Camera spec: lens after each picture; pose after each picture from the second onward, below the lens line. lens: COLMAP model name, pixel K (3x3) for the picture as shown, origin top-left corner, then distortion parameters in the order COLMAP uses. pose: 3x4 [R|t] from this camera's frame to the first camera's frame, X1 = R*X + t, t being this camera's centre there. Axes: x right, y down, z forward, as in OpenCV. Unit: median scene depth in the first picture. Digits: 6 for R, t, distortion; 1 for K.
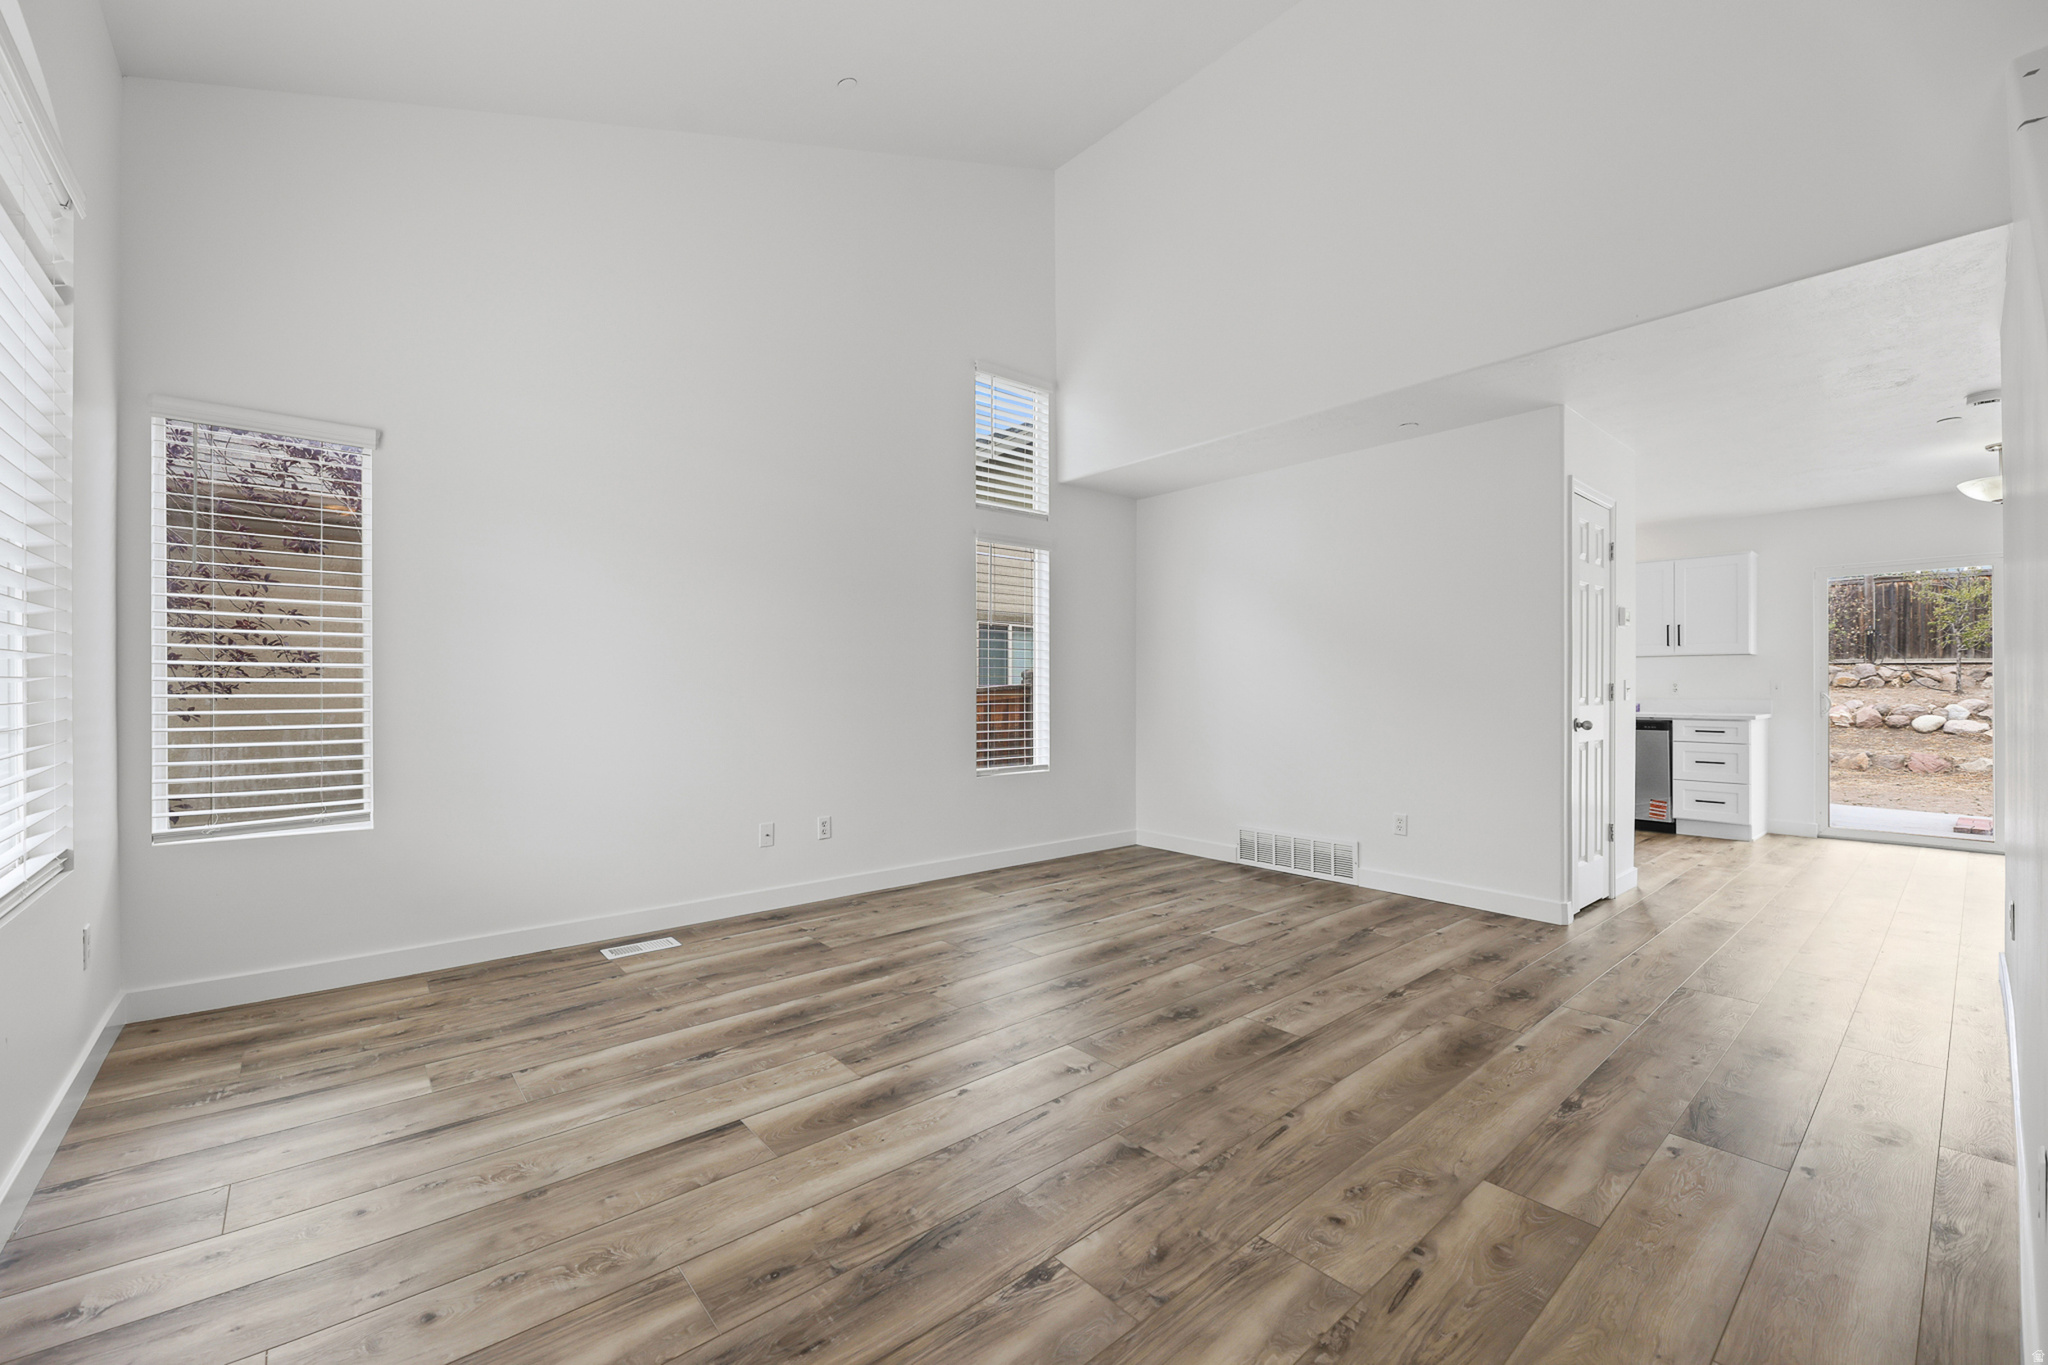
lens RADIAL K [[839.2, 0, 1026.2], [0, 839.2, 687.3], [0, 0, 1]] dist [-0.000675, -0.000069]
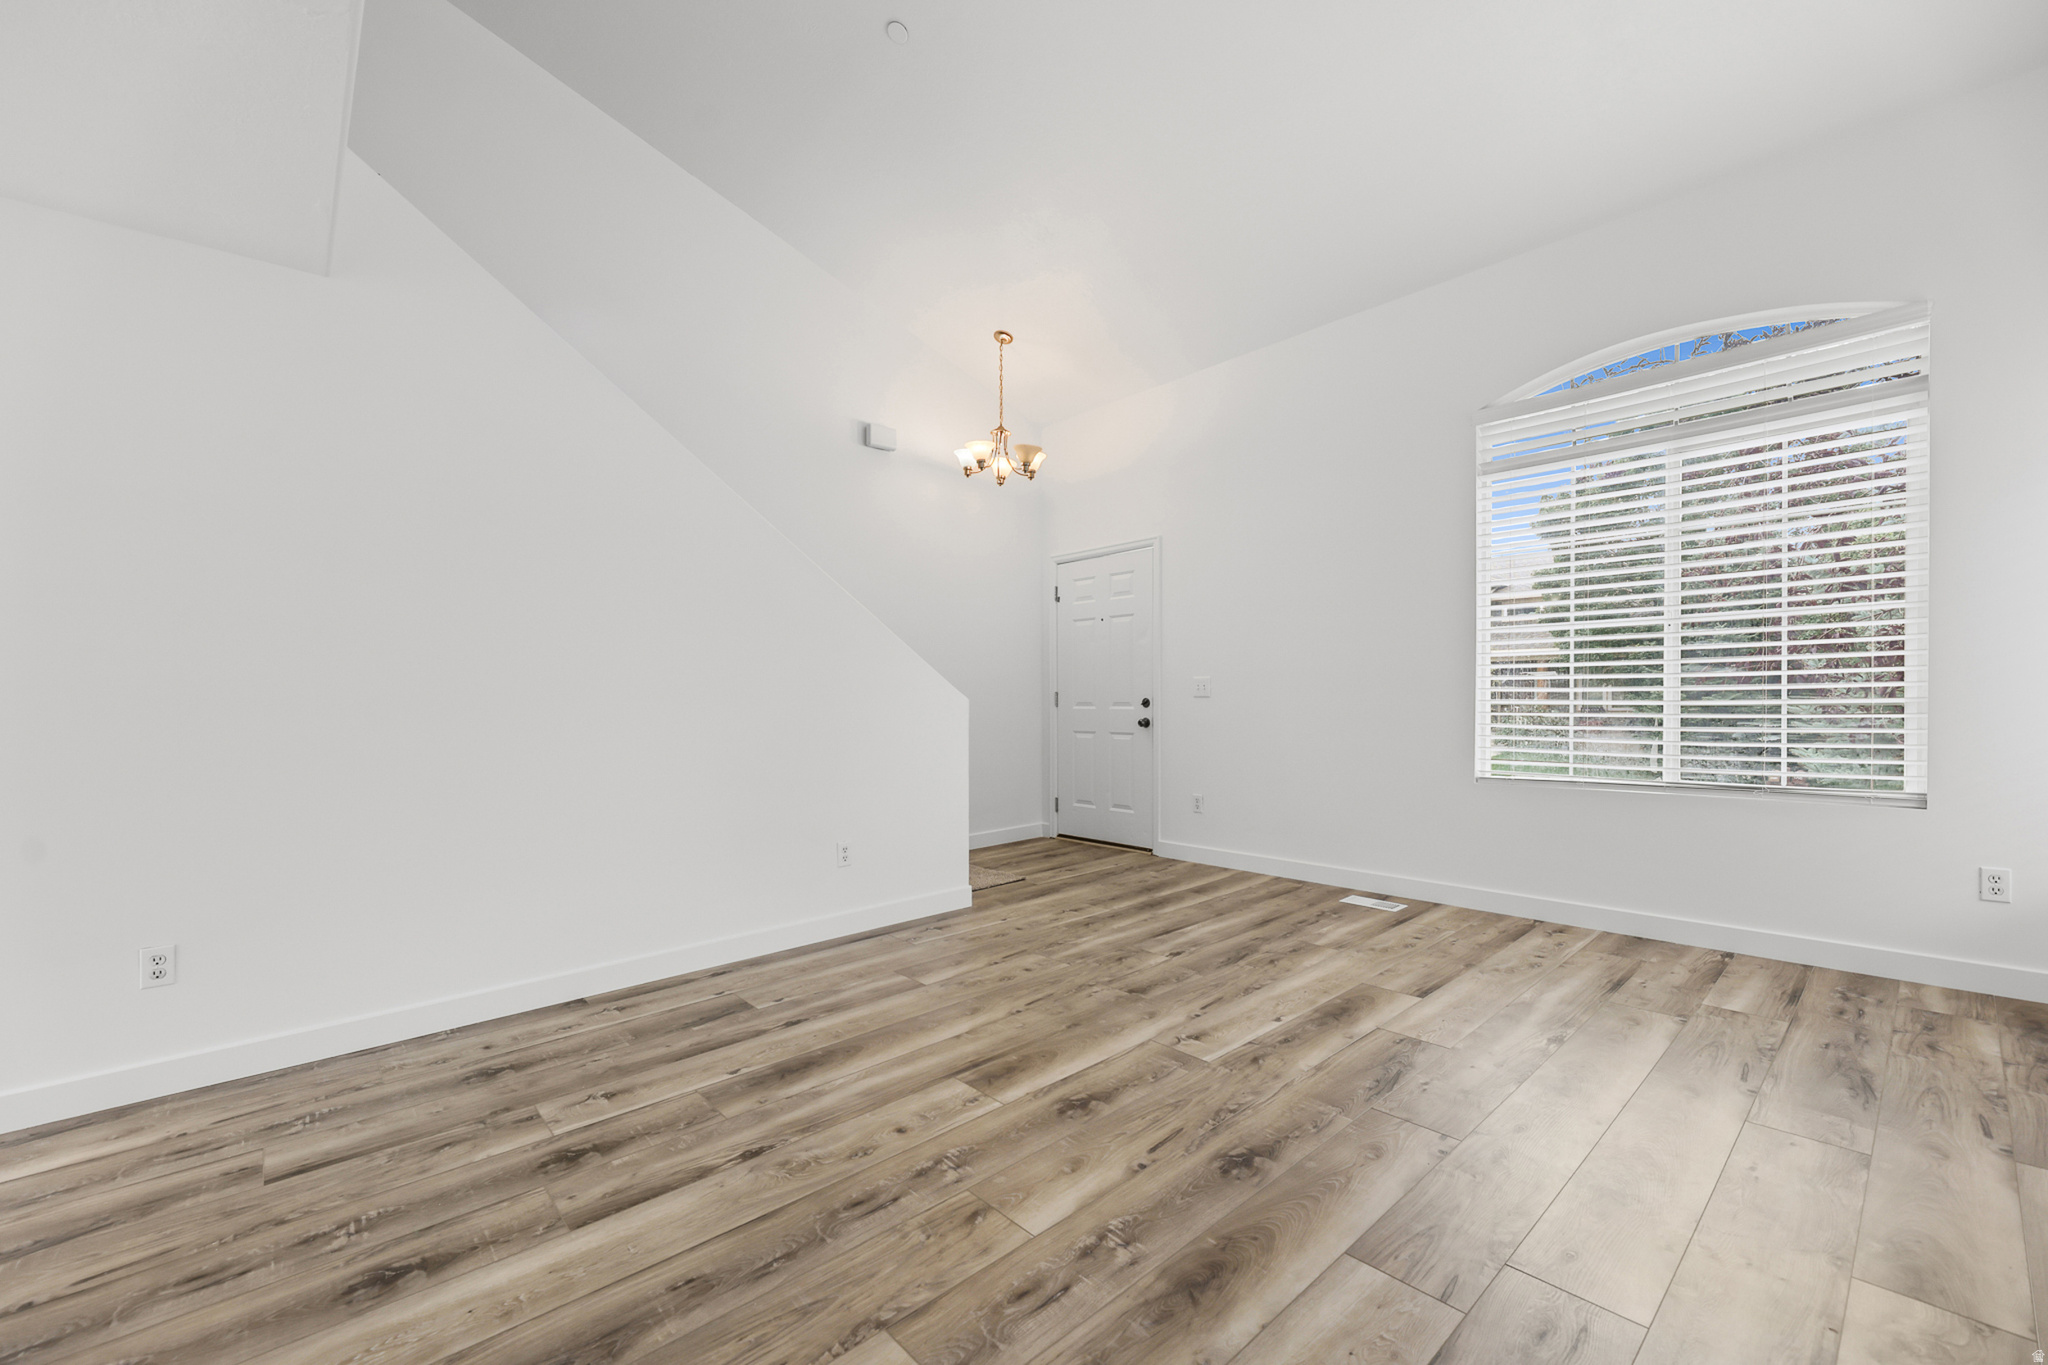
lens RADIAL K [[839.2, 0, 1026.1], [0, 839.2, 688.1], [0, 0, 1]] dist [-0.000675, -0.000069]
pose [[-0.999682, 0.018418, -0.017229, 0.291486], [0.018515, 0.999814, -0.005484, 0.005559], [0.017125, -0.005801, -0.999837, 2.150730]]
